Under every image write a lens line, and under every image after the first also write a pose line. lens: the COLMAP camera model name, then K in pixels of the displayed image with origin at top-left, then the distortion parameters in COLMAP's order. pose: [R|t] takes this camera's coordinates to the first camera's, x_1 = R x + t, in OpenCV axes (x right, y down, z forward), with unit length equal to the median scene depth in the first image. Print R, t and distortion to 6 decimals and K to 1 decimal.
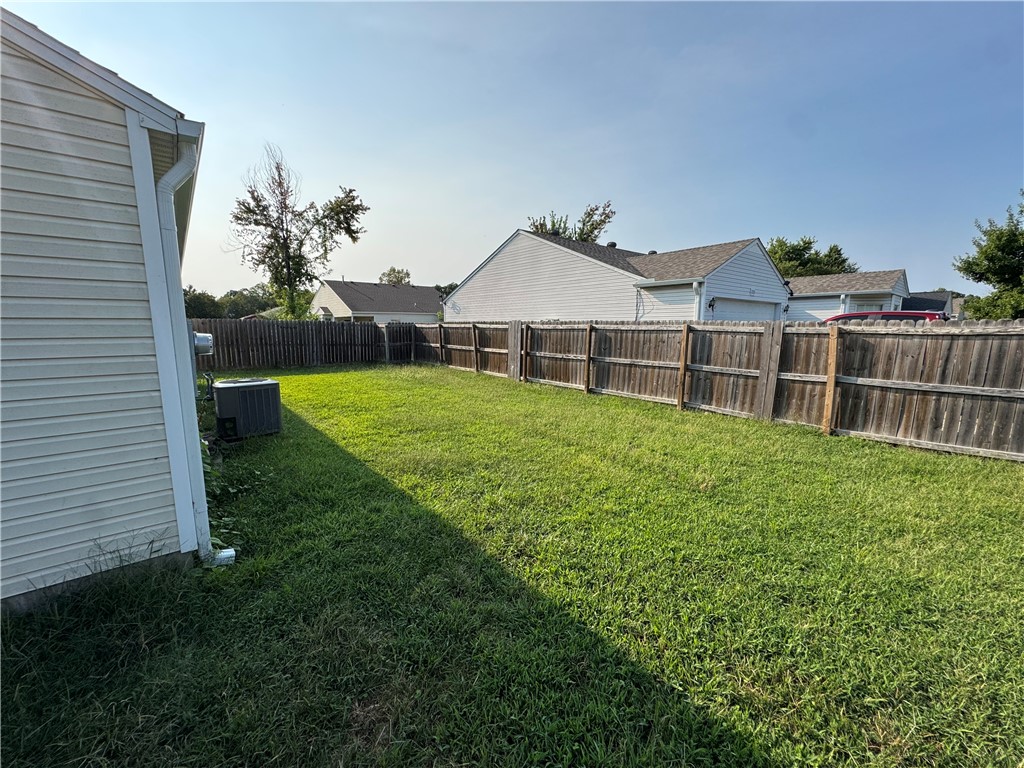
lens RADIAL K [[410.8, 0, 510.3], [0, 410.8, 385.0], [0, 0, 1]] dist [0.002806, -0.000227]
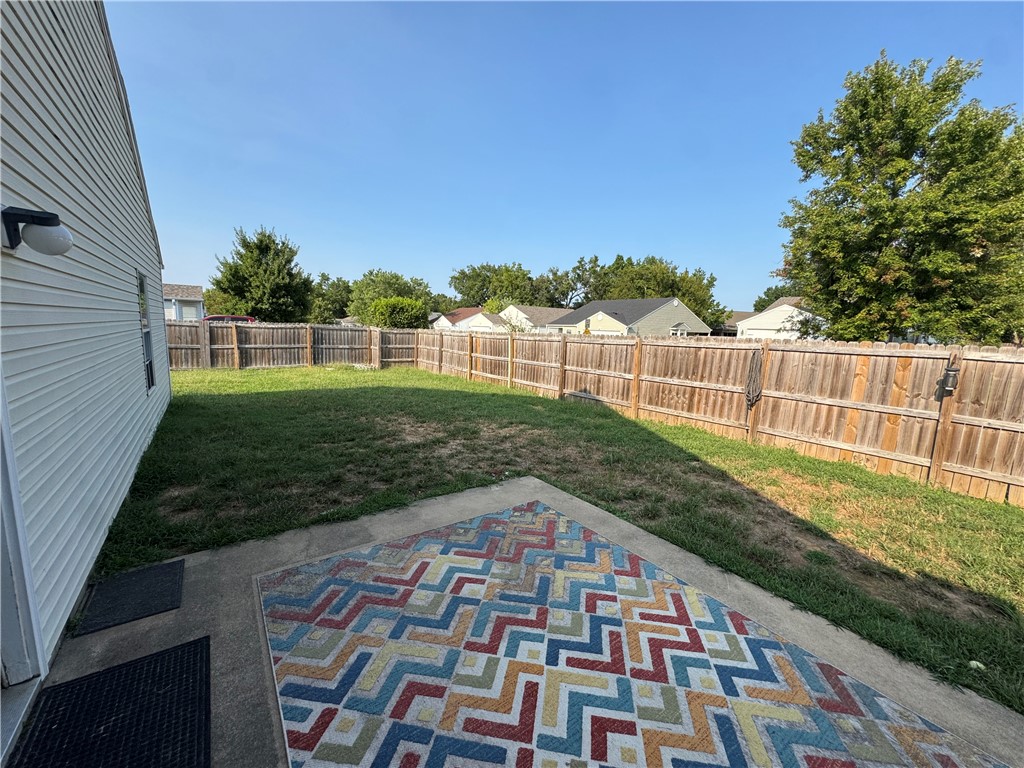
lens RADIAL K [[410.8, 0, 509.2], [0, 410.8, 388.3], [0, 0, 1]] dist [0.002806, -0.000227]
pose [[0.073479, -0.143817, 0.986873, -1.429960], [0.111637, 0.984514, 0.135161, 0.076748], [-0.991029, 0.100240, 0.088397, -0.719577]]
